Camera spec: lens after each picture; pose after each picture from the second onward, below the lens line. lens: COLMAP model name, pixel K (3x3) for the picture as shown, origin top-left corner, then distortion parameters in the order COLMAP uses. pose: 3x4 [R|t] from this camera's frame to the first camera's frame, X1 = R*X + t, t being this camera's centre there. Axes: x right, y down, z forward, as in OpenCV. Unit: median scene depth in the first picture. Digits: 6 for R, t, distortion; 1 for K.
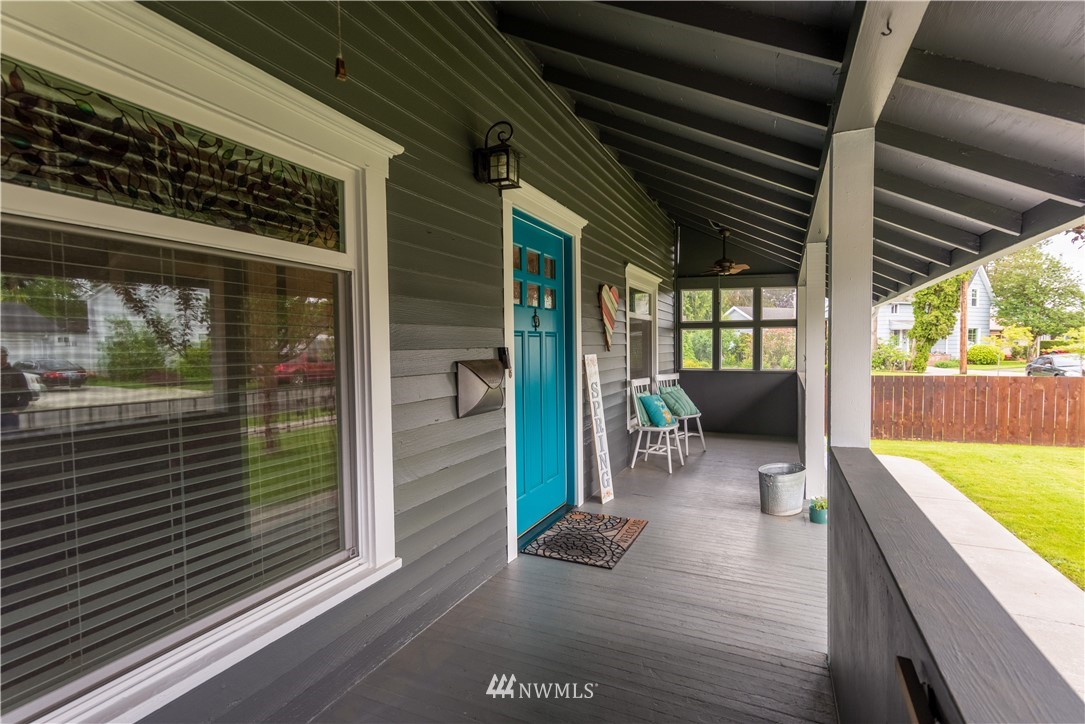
lens RADIAL K [[529.0, 0, 542.5], [0, 529.0, 362.0], [0, 0, 1]] dist [0.017114, 0.000244]
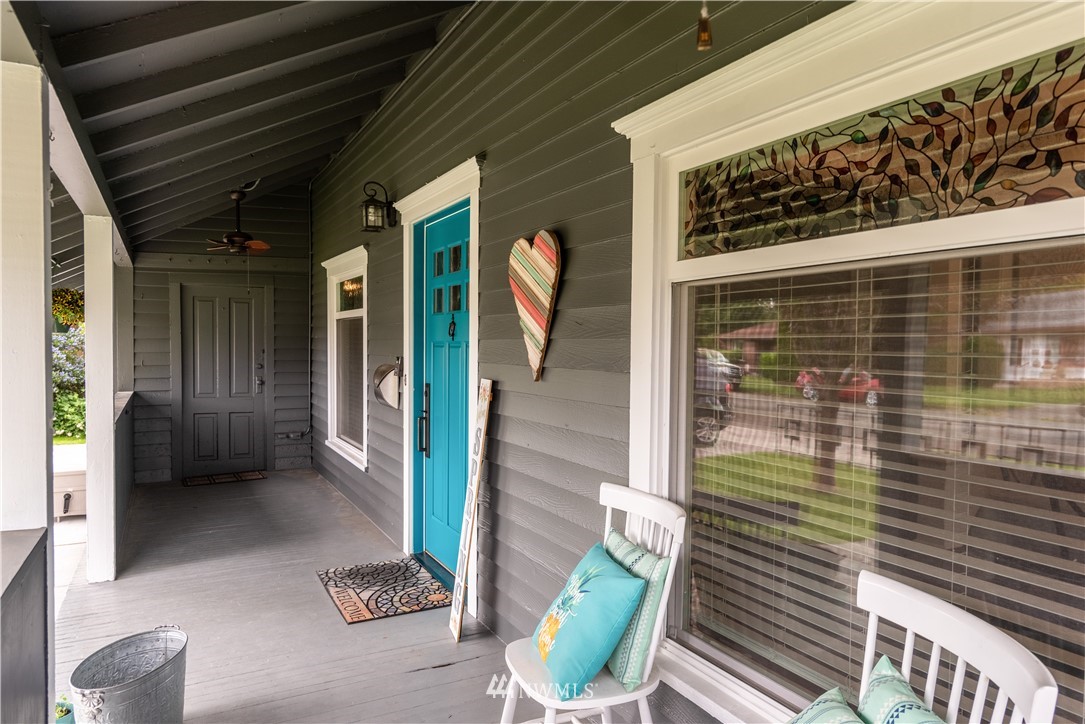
lens RADIAL K [[666.9, 0, 542.5], [0, 666.9, 362.0], [0, 0, 1]] dist [0.004139, 0.001944]
pose [[-0.596317, 0.005381, -0.802731, 0.648849], [-0.048217, 0.997932, 0.042507, -0.066393], [0.801300, 0.064053, -0.594824, 1.500250]]
